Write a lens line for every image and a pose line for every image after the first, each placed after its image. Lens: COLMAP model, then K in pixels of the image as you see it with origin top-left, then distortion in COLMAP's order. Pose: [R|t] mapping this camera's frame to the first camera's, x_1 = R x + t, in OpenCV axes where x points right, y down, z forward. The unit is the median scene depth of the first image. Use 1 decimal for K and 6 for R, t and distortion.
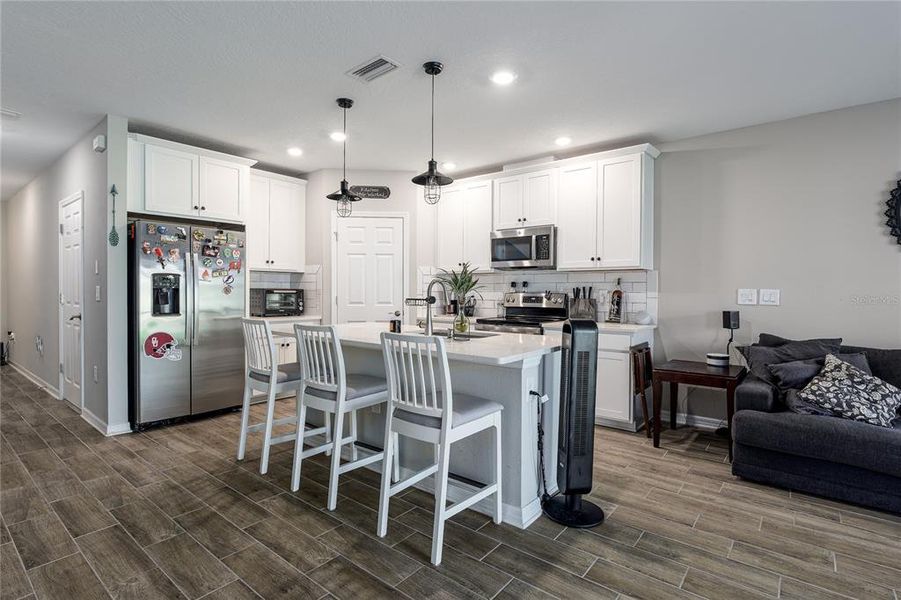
lens RADIAL K [[447.5, 0, 487.2], [0, 447.5, 296.1], [0, 0, 1]] dist [-0.002387, -0.000354]
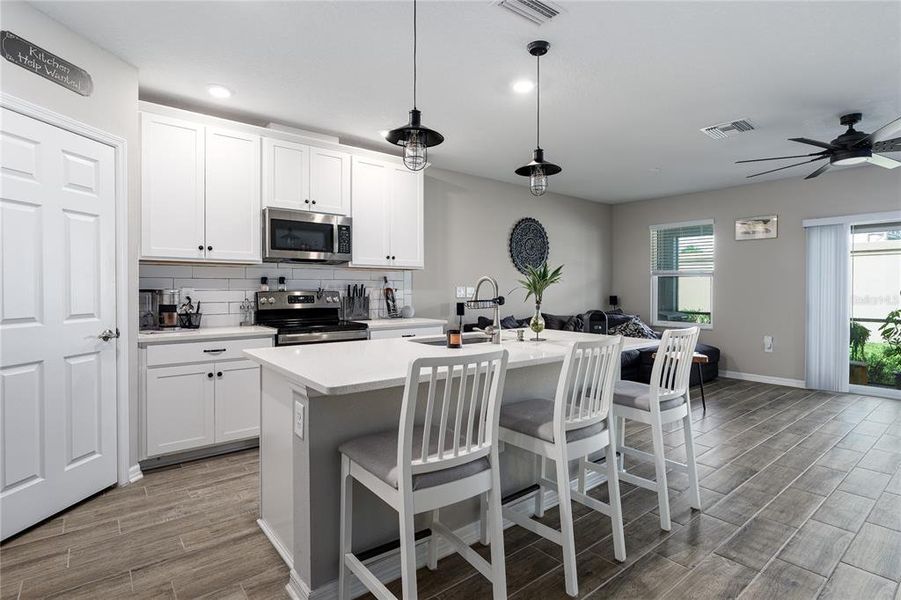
lens RADIAL K [[417.3, 0, 449.4], [0, 417.3, 291.4], [0, 0, 1]] dist [0.000920, 0.000164]
pose [[0.280212, -0.012727, 0.959854, -0.742298], [0.010257, 0.999895, 0.010264, -0.015581], [-0.959883, 0.006969, 0.280313, 0.692725]]
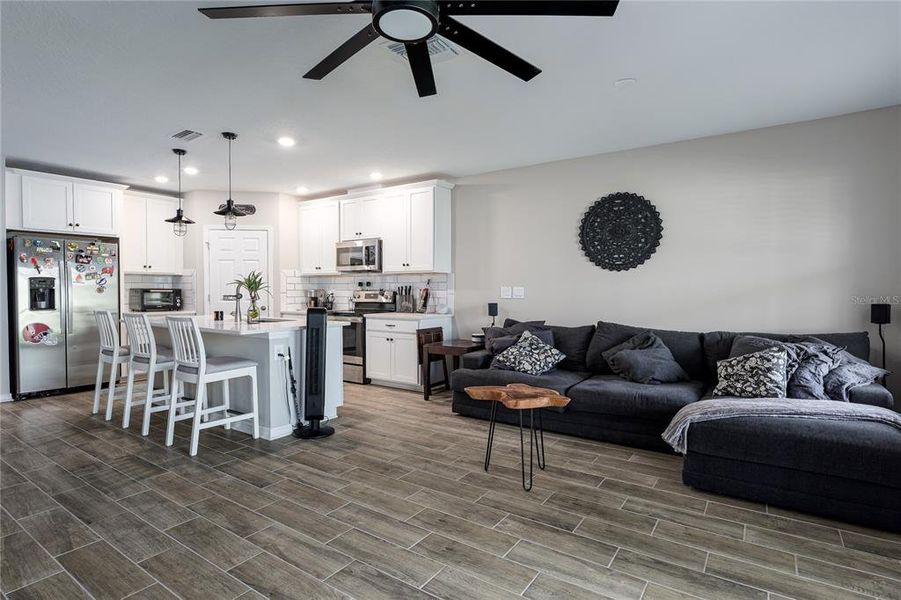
lens RADIAL K [[441.0, 0, 496.9], [0, 441.0, 298.8], [0, 0, 1]] dist [-0.003614, 0.000553]
pose [[0.994682, -0.007486, 0.102719, 0.433681], [0.006385, 0.999919, 0.011039, 0.005497], [-0.102793, -0.010324, 0.994649, -0.375021]]
